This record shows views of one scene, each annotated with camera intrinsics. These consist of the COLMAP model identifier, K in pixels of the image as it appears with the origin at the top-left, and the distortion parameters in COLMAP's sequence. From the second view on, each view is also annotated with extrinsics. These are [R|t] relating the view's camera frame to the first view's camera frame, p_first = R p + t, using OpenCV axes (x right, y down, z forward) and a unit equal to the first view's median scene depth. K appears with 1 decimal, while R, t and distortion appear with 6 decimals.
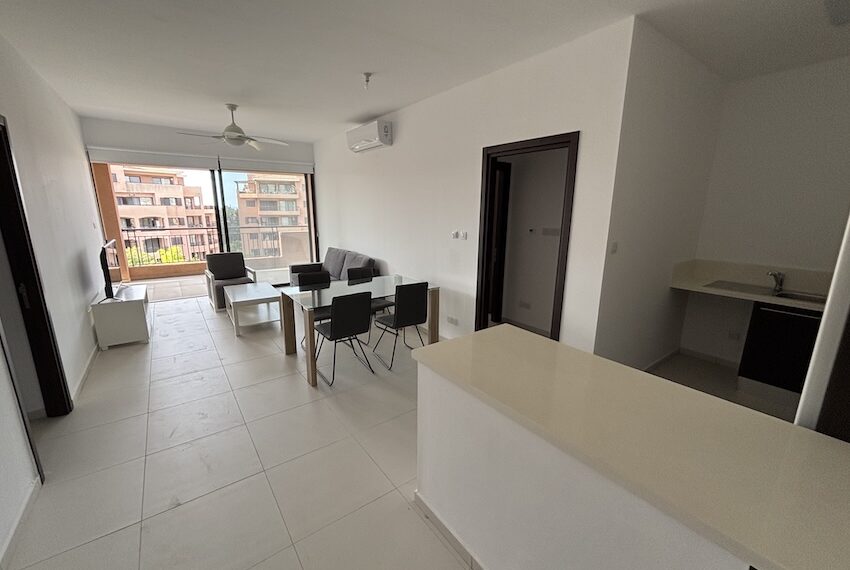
lens RADIAL K [[348.9, 0, 422.2], [0, 348.9, 282.8], [0, 0, 1]] dist [0.001639, 0.000485]
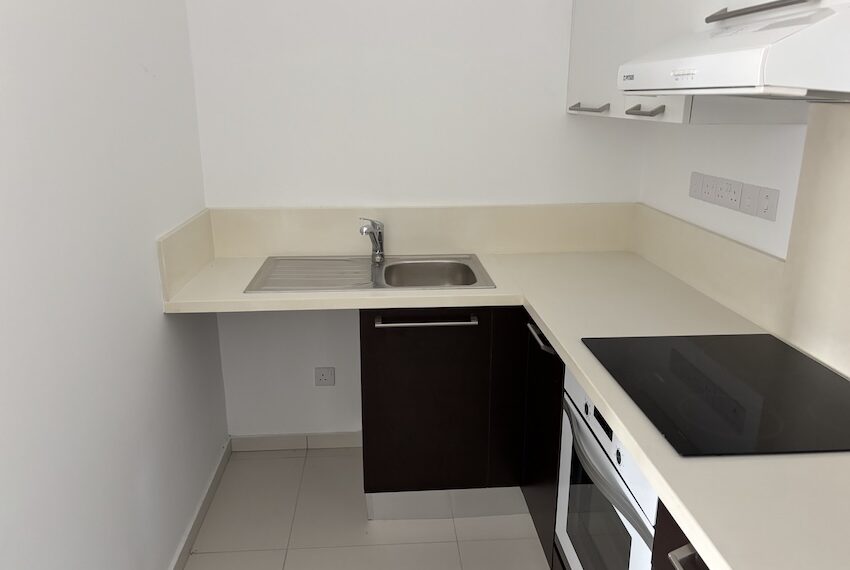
lens RADIAL K [[644.3, 0, 425.0], [0, 644.3, 285.0], [0, 0, 1]] dist [0.043277, -0.001714]
pose [[0.541322, -0.242971, 0.804944, 0.383319], [0.185132, 0.968286, 0.167775, -0.071330], [-0.820181, 0.058200, 0.569137, 0.482693]]
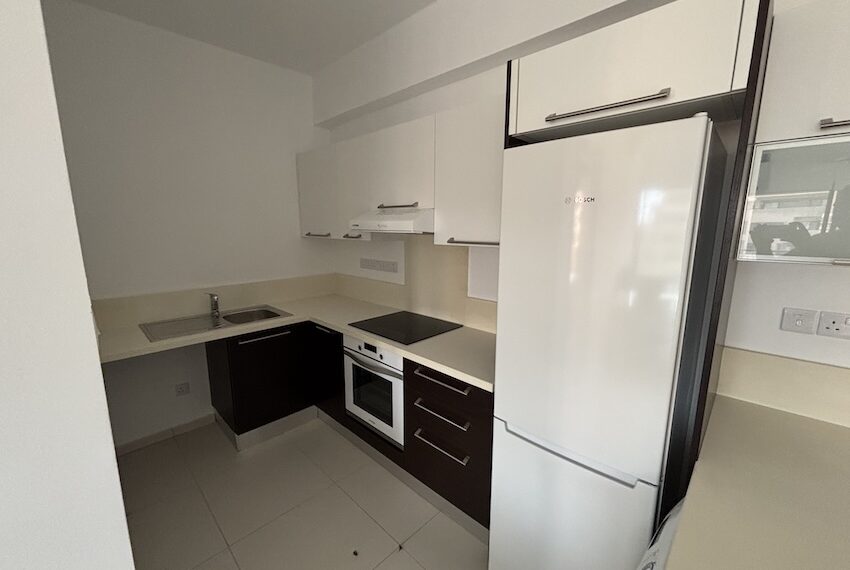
lens RADIAL K [[348.9, 0, 422.2], [0, 348.9, 282.8], [0, 0, 1]] dist [0.001639, 0.000485]
pose [[-0.152422, -0.169391, 0.973691, 0.155670], [0.208923, 0.957416, 0.199265, -0.110284], [-0.965981, 0.233799, -0.110542, 0.591738]]
